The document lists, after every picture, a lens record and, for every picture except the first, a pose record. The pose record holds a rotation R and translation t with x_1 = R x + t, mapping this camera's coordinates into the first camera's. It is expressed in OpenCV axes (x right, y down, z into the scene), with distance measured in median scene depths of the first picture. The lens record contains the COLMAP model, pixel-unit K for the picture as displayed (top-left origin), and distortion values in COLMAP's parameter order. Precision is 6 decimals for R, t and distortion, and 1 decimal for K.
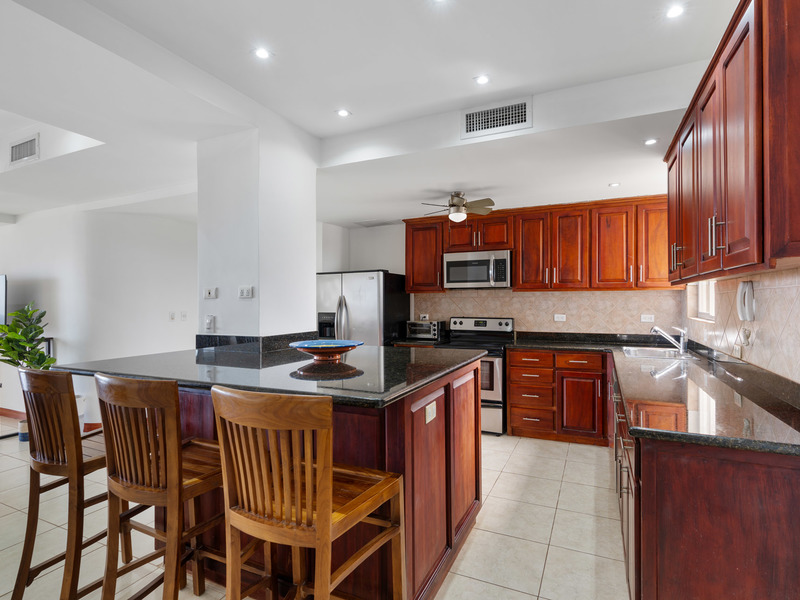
lens RADIAL K [[415.6, 0, 402.2], [0, 415.6, 297.4], [0, 0, 1]] dist [-0.003531, 0.005283]
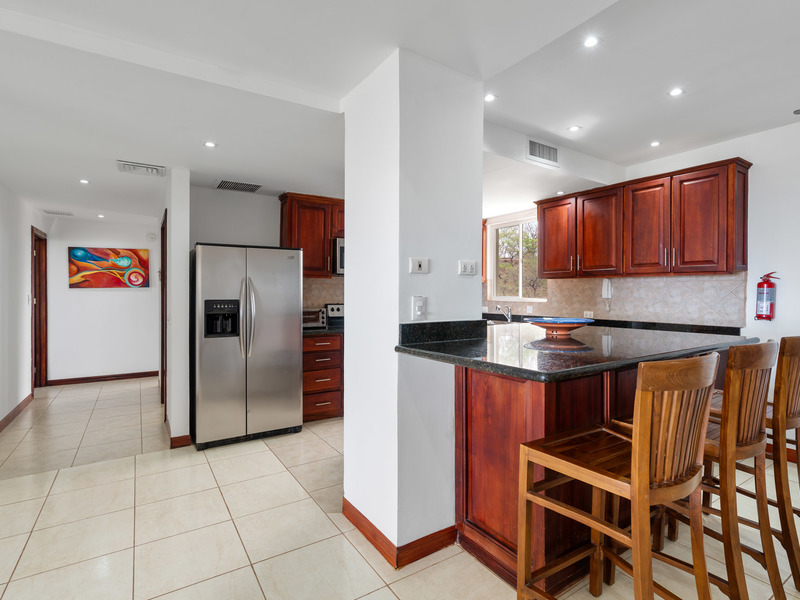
lens RADIAL K [[415.6, 0, 401.8], [0, 415.6, 286.2], [0, 0, 1]] dist [-0.003531, 0.005283]
pose [[0.525489, 0.019370, 0.850580, -0.764069], [-0.009856, 0.999812, -0.016680, 0.026285], [-0.850743, 0.000382, 0.525582, 0.438969]]
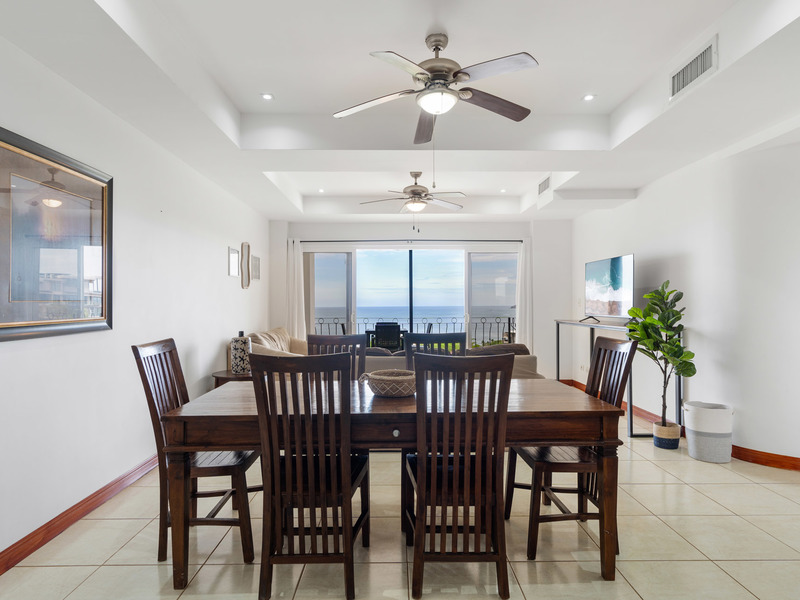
lens RADIAL K [[476.7, 0, 394.1], [0, 476.7, 305.3], [0, 0, 1]] dist [-0.005617, 0.003909]
pose [[0.430008, 0.007577, -0.902794, -0.294779], [0.011711, 0.999834, 0.013969, 0.041782], [0.902749, -0.016579, 0.429847, 0.111895]]
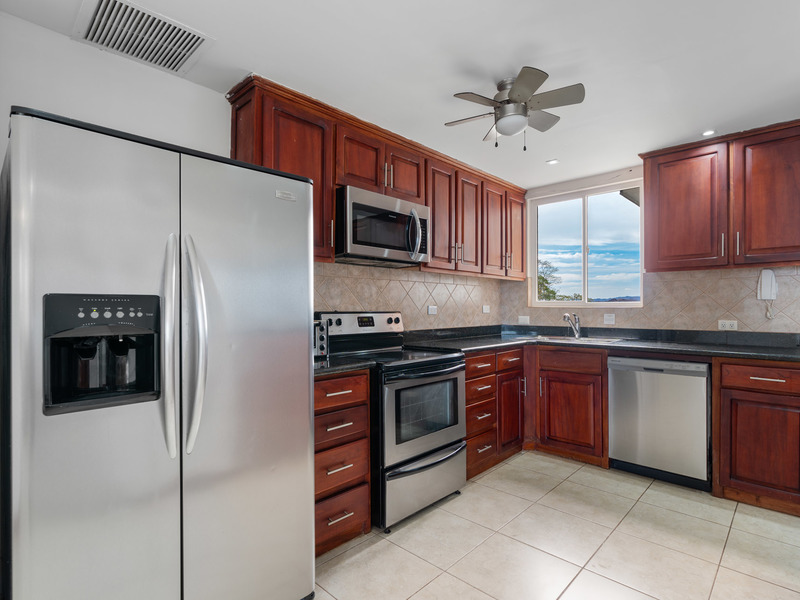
lens RADIAL K [[415.6, 0, 398.3], [0, 415.6, 301.4], [0, 0, 1]] dist [-0.003531, 0.005283]
pose [[0.312463, 0.016172, 0.949792, -0.429690], [-0.006363, 0.999868, -0.014931, 0.051988], [-0.949909, -0.001378, 0.312525, 0.937689]]
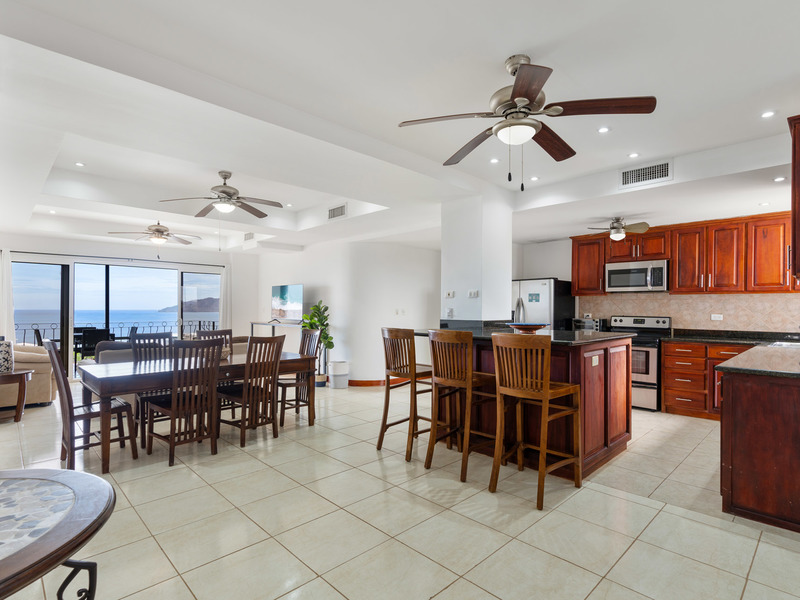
lens RADIAL K [[415.6, 0, 405.3], [0, 415.6, 306.4], [0, 0, 1]] dist [-0.003531, 0.005283]
pose [[0.938518, 0.009252, -0.345105, -0.036997], [-0.006340, 0.999934, 0.009566, 0.015386], [0.345171, -0.006790, 0.938515, -0.426232]]
